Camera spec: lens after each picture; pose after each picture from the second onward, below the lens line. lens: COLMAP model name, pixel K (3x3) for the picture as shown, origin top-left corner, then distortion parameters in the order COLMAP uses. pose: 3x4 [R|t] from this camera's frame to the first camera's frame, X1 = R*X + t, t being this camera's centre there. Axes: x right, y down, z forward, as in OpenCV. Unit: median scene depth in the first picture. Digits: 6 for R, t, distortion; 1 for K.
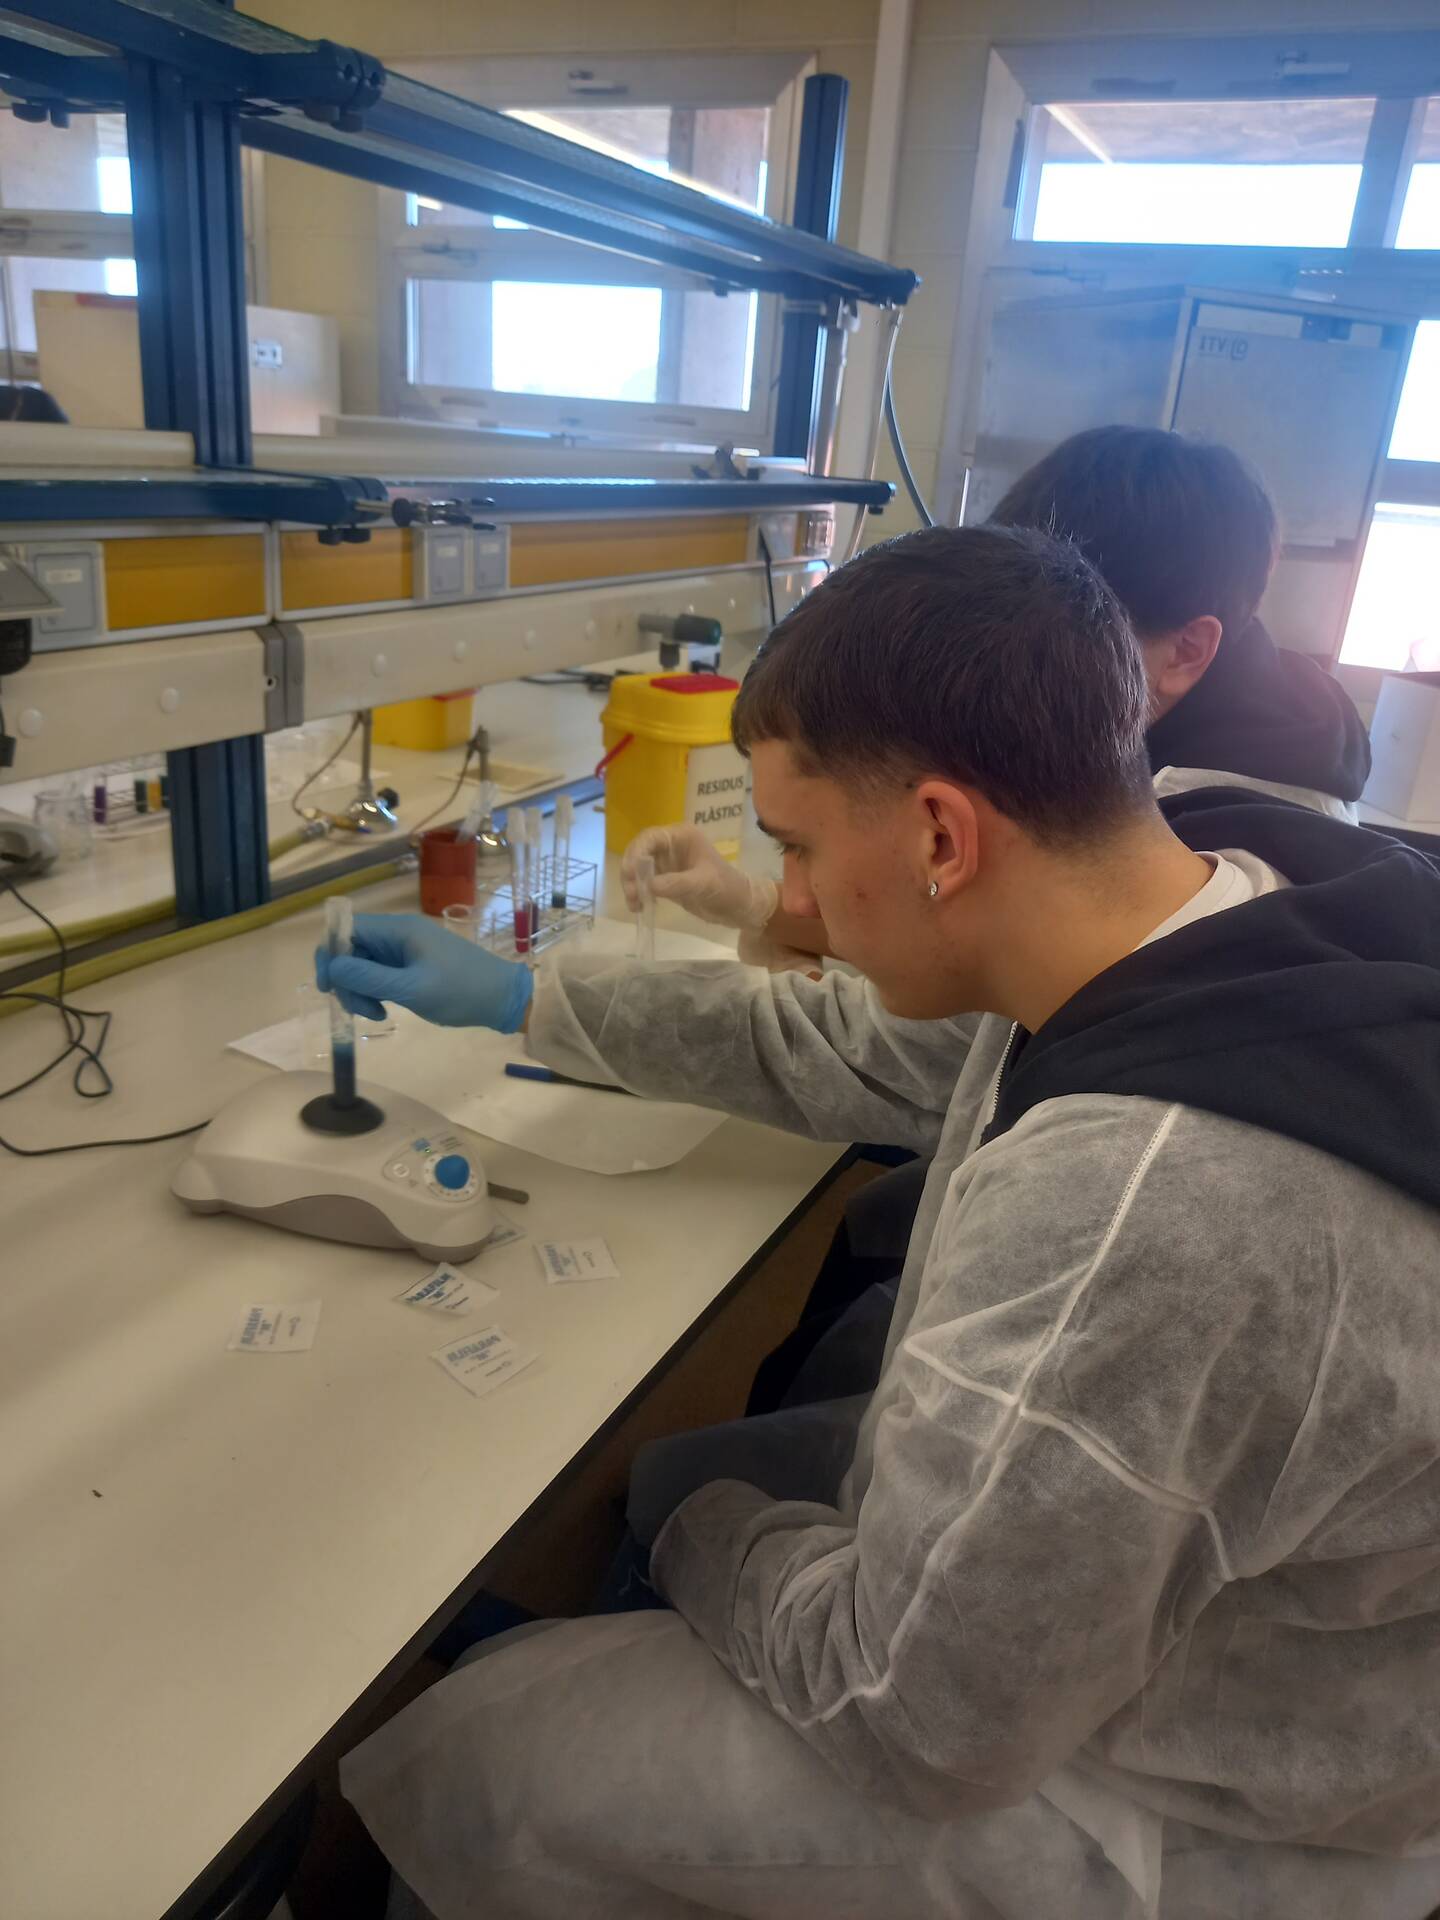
lens RADIAL K [[1405.5, 0, 720.0], [0, 1405.5, 960.0], [0, 0, 1]] dist [0.001083, -0.002535]
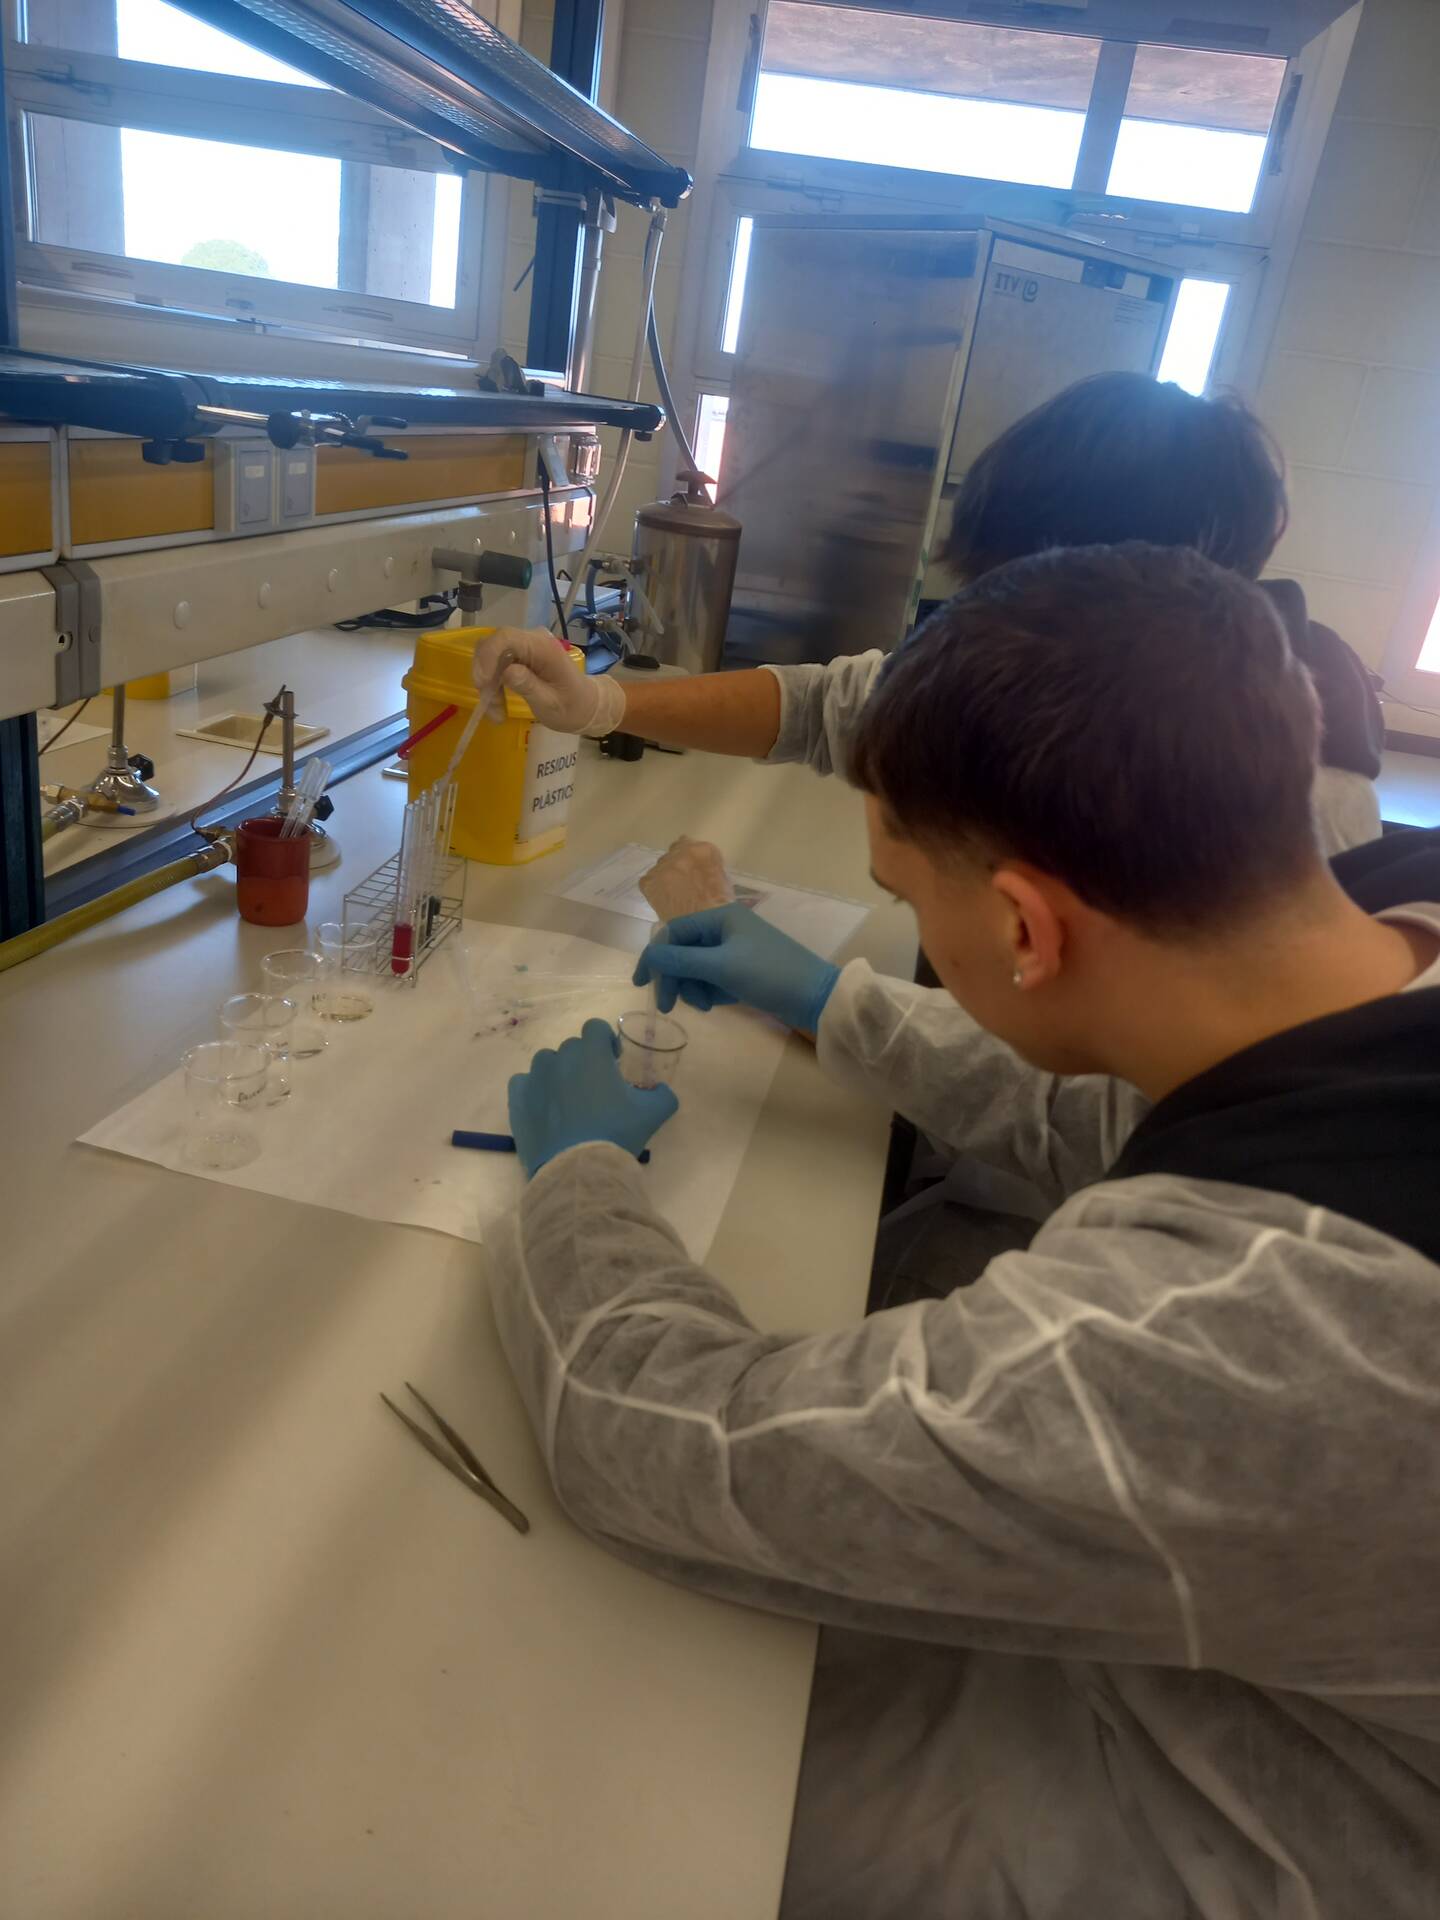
lens RADIAL K [[1393.4, 0, 720.0], [0, 1393.4, 960.0], [0, 0, 1]] dist [0.007799, -0.000222]
pose [[0.961811, -0.043899, 0.270170, -0.113138], [0.027744, 0.997607, 0.063328, -0.037641], [-0.272303, -0.053414, 0.960728, 0.100488]]
